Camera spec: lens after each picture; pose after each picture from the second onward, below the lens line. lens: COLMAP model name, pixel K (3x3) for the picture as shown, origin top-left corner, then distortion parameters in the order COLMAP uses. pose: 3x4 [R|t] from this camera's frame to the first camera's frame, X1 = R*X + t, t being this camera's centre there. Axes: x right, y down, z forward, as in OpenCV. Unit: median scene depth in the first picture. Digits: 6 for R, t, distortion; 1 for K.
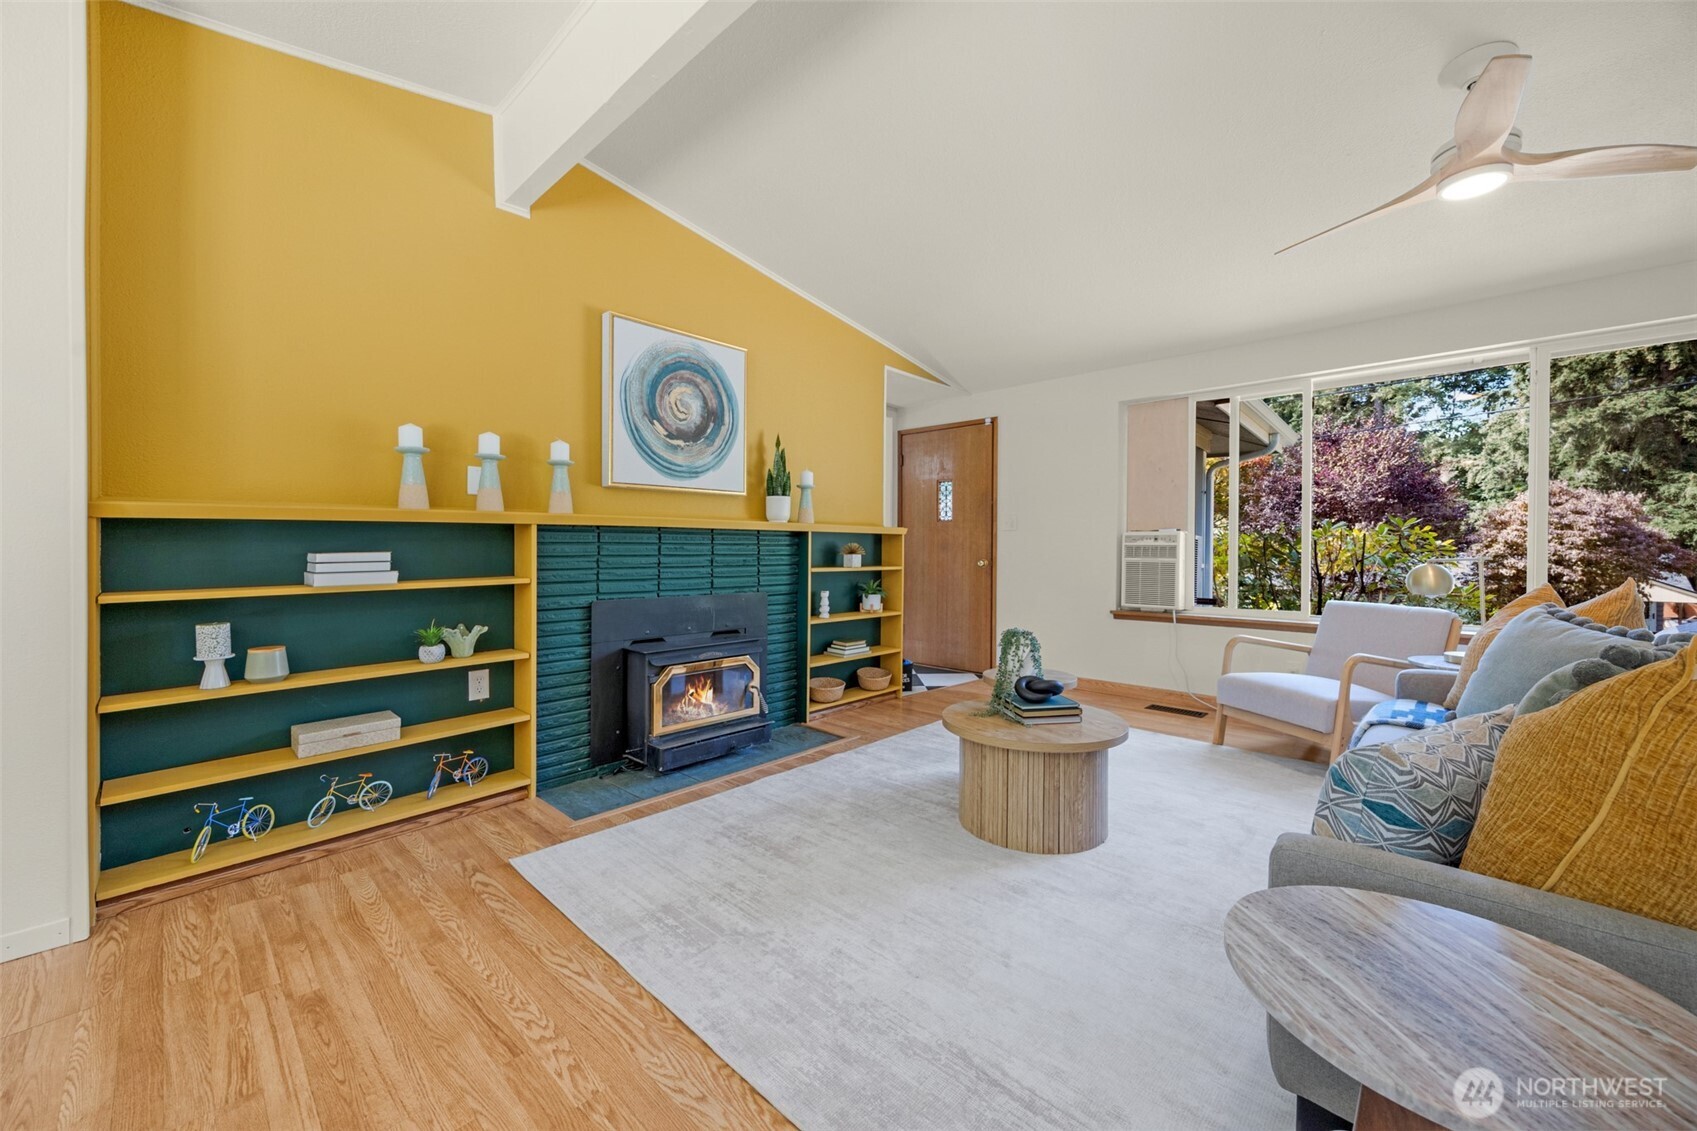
lens RADIAL K [[653.4, 0, 853.5], [0, 653.4, 550.7], [0, 0, 1]] dist [-0.004621, -0.000152]
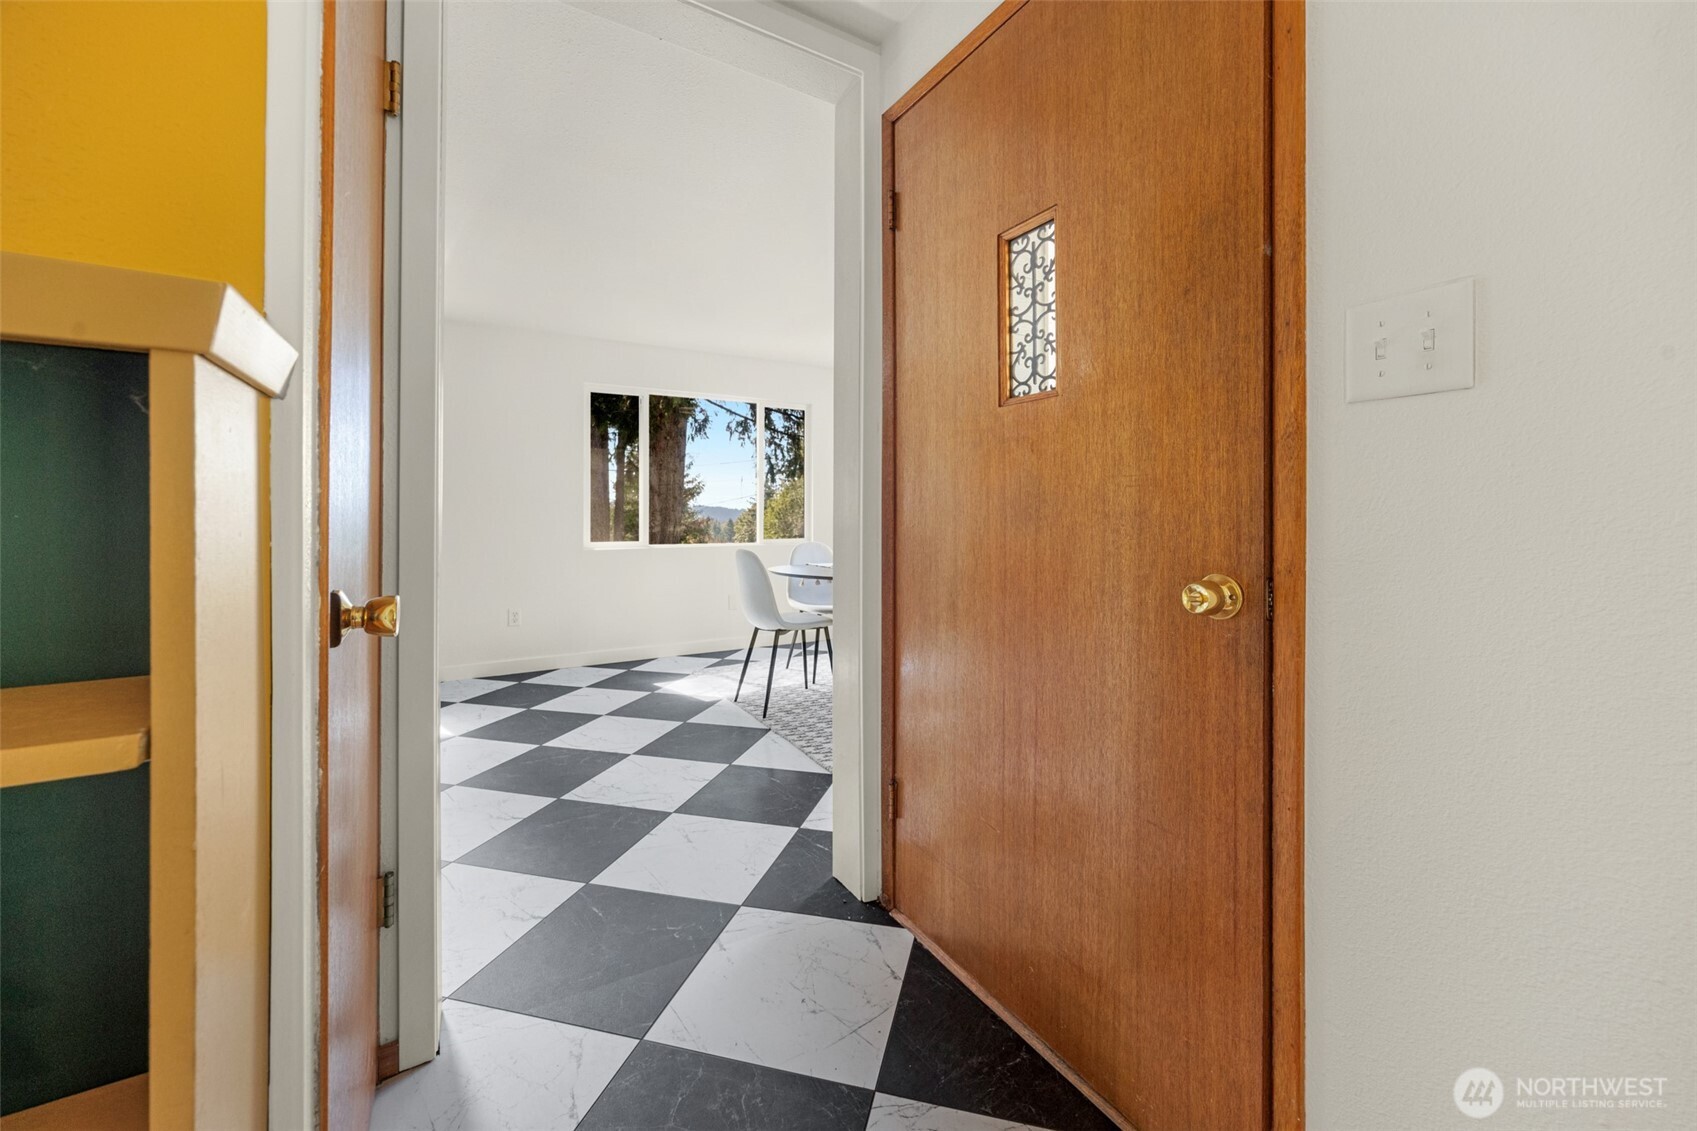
lens RADIAL K [[657.8, 0, 853.7], [0, 657.8, 528.8], [0, 0, 1]] dist [-0.004657, -0.000401]
pose [[0.959243, 0.000949, -0.282581, 0.255073], [-0.001758, 0.999995, -0.002609, 0.002242], [0.282577, 0.003000, 0.959240, 1.321612]]
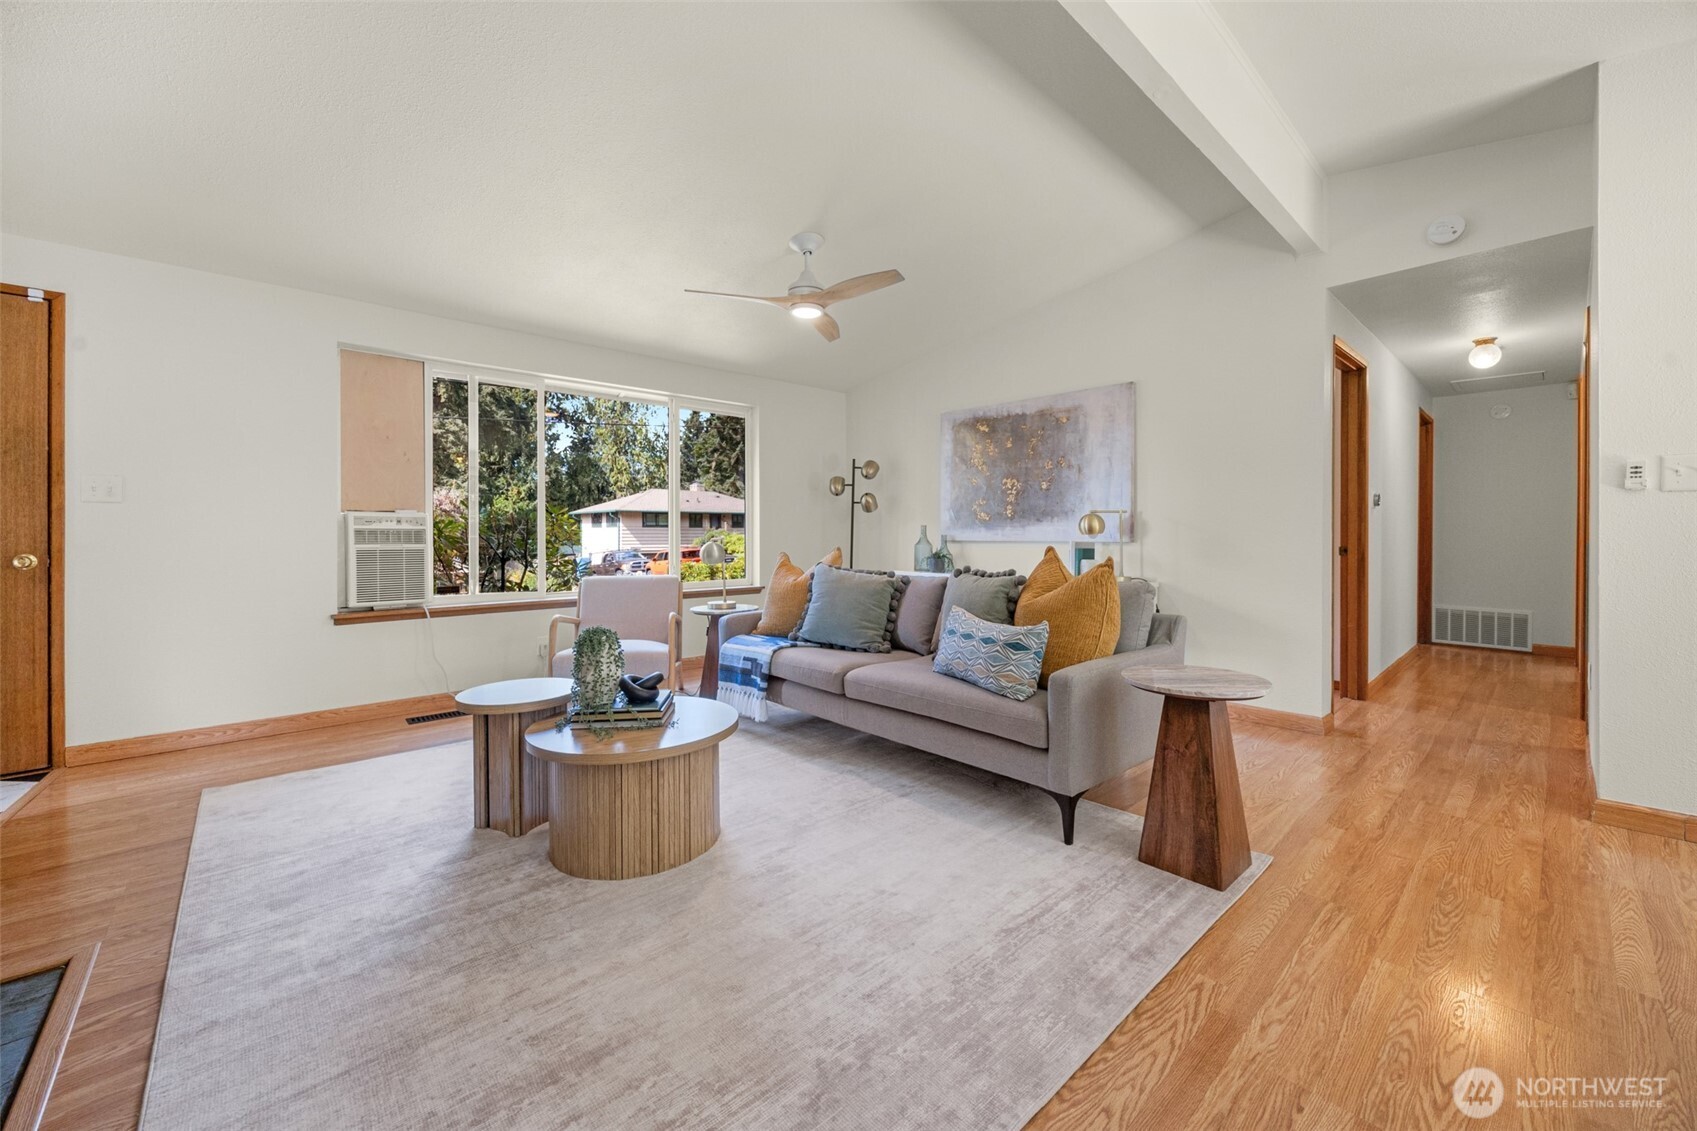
lens RADIAL K [[657.8, 0, 853.7], [0, 657.8, 528.8], [0, 0, 1]] dist [-0.004657, -0.000401]
pose [[0.073760, 0.004944, 0.997264, -0.456687], [0.008122, 0.999952, -0.005558, 0.001868], [-0.997243, 0.008510, 0.073716, 0.488545]]
